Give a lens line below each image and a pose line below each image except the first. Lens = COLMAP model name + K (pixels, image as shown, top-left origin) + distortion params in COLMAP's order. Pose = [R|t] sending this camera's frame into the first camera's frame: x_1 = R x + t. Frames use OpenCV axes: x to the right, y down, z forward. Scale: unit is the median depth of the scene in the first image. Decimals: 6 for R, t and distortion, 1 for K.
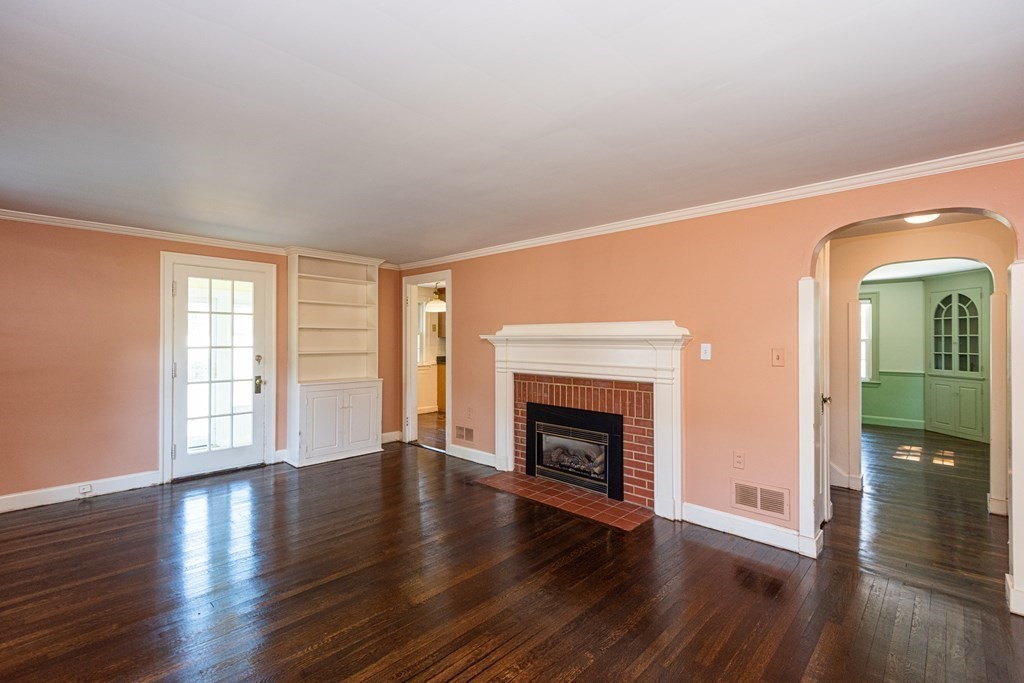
lens RADIAL K [[459.0, 0, 508.7], [0, 459.0, 337.1], [0, 0, 1]] dist [0.004699, -0.006250]
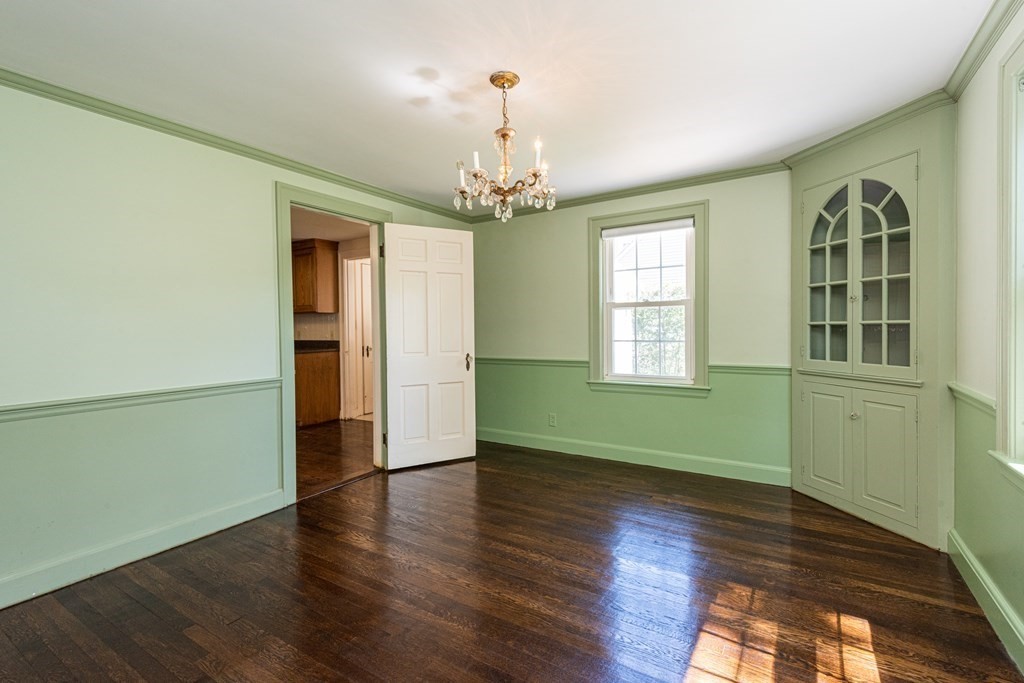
lens RADIAL K [[459.0, 0, 506.2], [0, 459.0, 336.7], [0, 0, 1]] dist [0.004699, -0.006250]
pose [[0.982446, -0.017693, 0.185706, 0.563325], [0.012955, 0.999560, 0.026696, 0.032549], [-0.186097, -0.023822, 0.982243, 0.626085]]
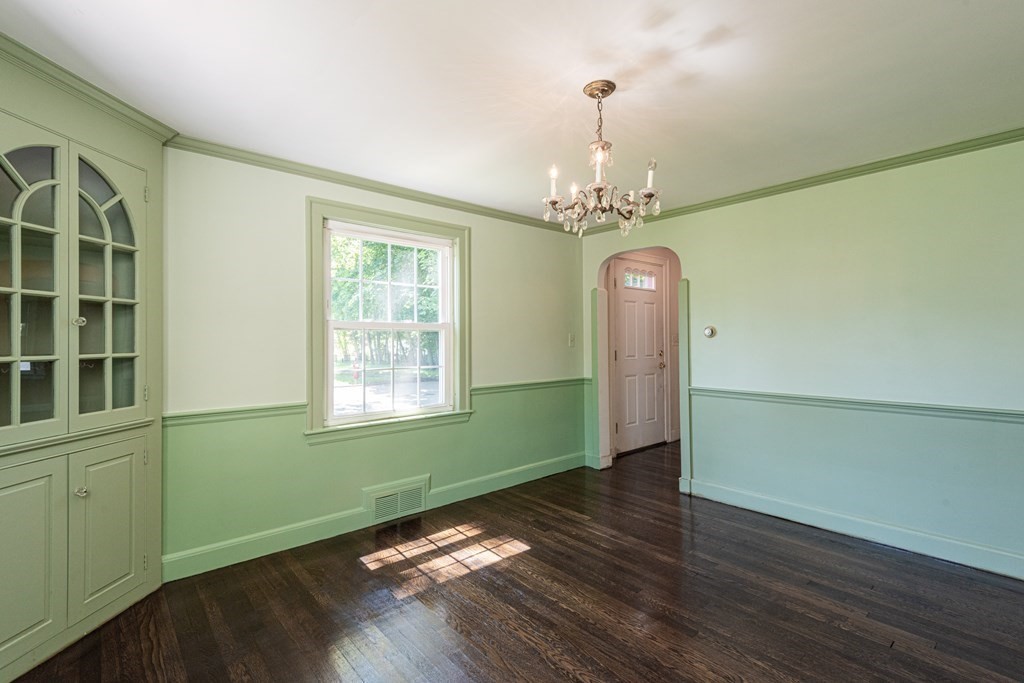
lens RADIAL K [[459.0, 0, 516.9], [0, 459.0, 337.6], [0, 0, 1]] dist [0.004699, -0.006250]
pose [[-0.996795, 0.005534, 0.079804, 0.655465], [0.004745, 0.999938, -0.010071, 0.027159], [-0.079855, -0.009660, -0.996760, 1.238749]]
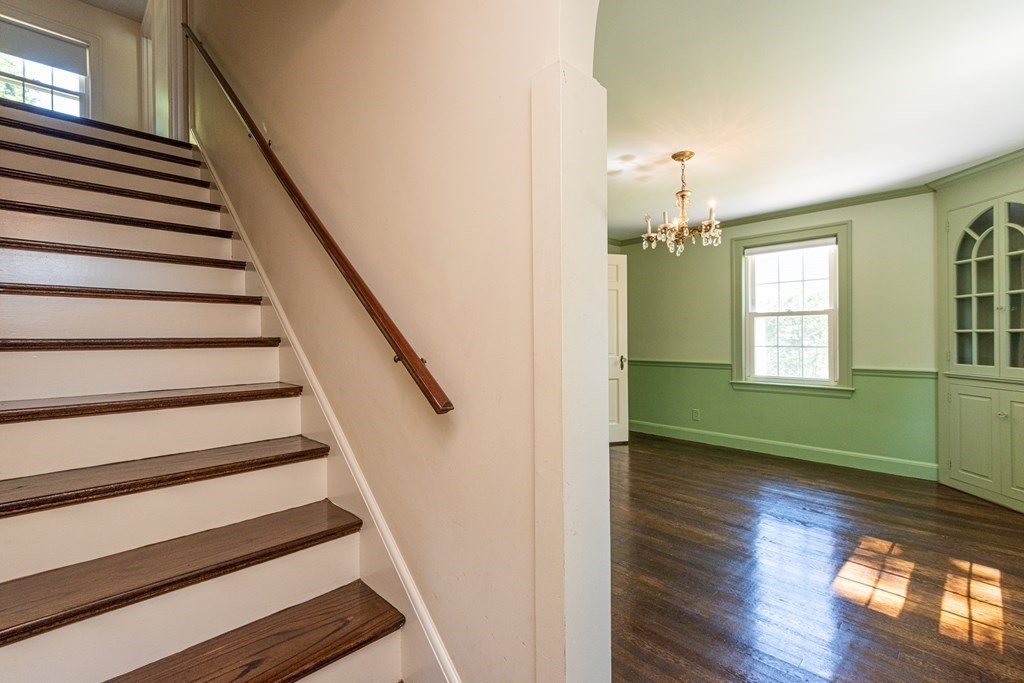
lens RADIAL K [[459.0, 0, 503.1], [0, 459.0, 337.0], [0, 0, 1]] dist [0.004699, -0.006250]
pose [[0.998893, -0.011717, -0.045555, 0.469271], [0.012206, 0.999871, 0.010472, 0.030330], [0.045427, -0.011016, 0.998907, 0.491636]]
